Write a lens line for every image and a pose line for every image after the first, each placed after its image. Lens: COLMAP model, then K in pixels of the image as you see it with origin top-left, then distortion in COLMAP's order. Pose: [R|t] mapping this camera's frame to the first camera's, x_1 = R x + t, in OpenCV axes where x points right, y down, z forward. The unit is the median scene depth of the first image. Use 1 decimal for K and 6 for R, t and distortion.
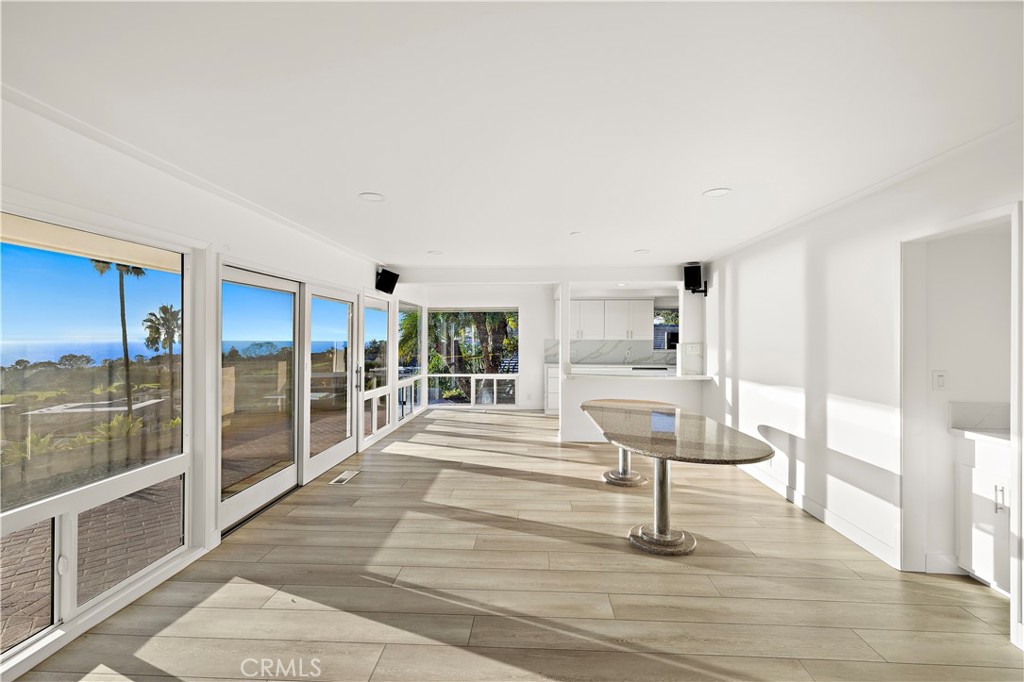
lens RADIAL K [[440.7, 0, 512.7], [0, 440.7, 335.7], [0, 0, 1]] dist [0.002073, 0.000080]
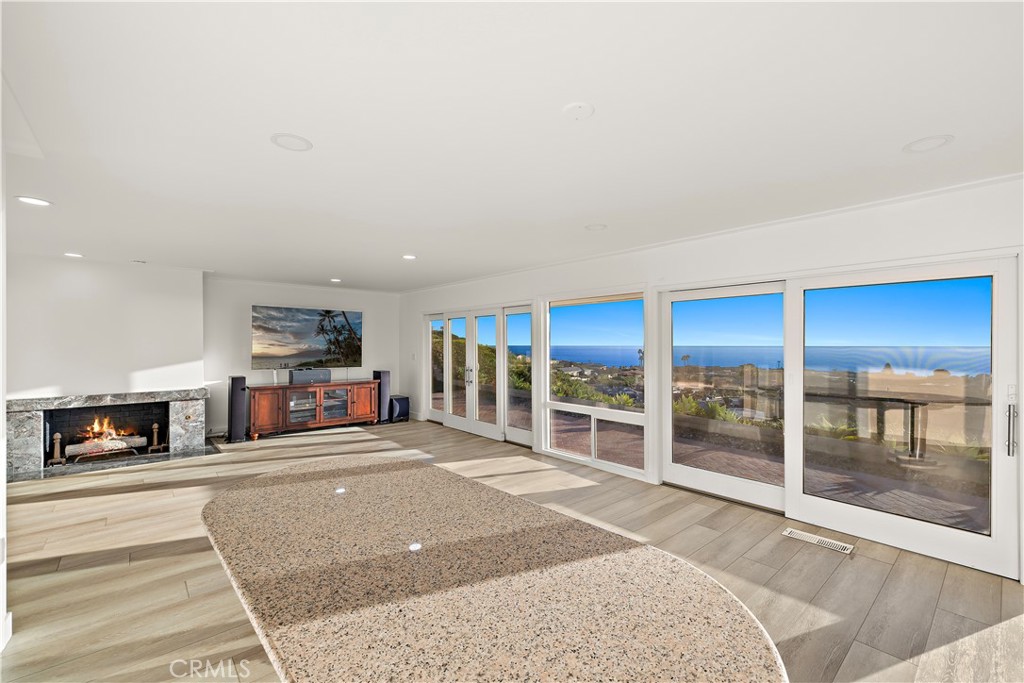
lens RADIAL K [[430.1, 0, 515.9], [0, 430.1, 335.5], [0, 0, 1]] dist [-0.003175, -0.000025]
pose [[-0.723268, -0.016796, -0.690363, 0.530571], [0.001772, 0.999656, -0.026177, 0.010917], [0.690565, -0.020156, -0.722989, 1.369251]]
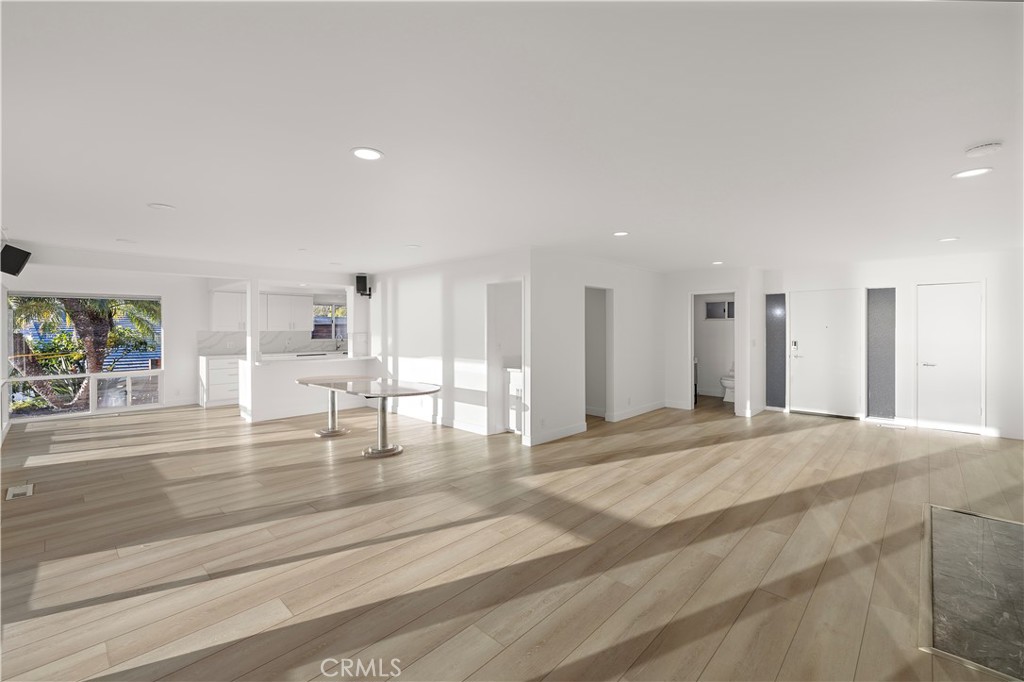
lens RADIAL K [[430.1, 0, 515.9], [0, 430.1, 335.0], [0, 0, 1]] dist [-0.003175, -0.000025]
pose [[0.646498, -0.016224, 0.762744, -0.458669], [0.002046, 0.999807, 0.019532, -0.001305], [-0.762913, -0.011067, 0.646406, -0.337189]]
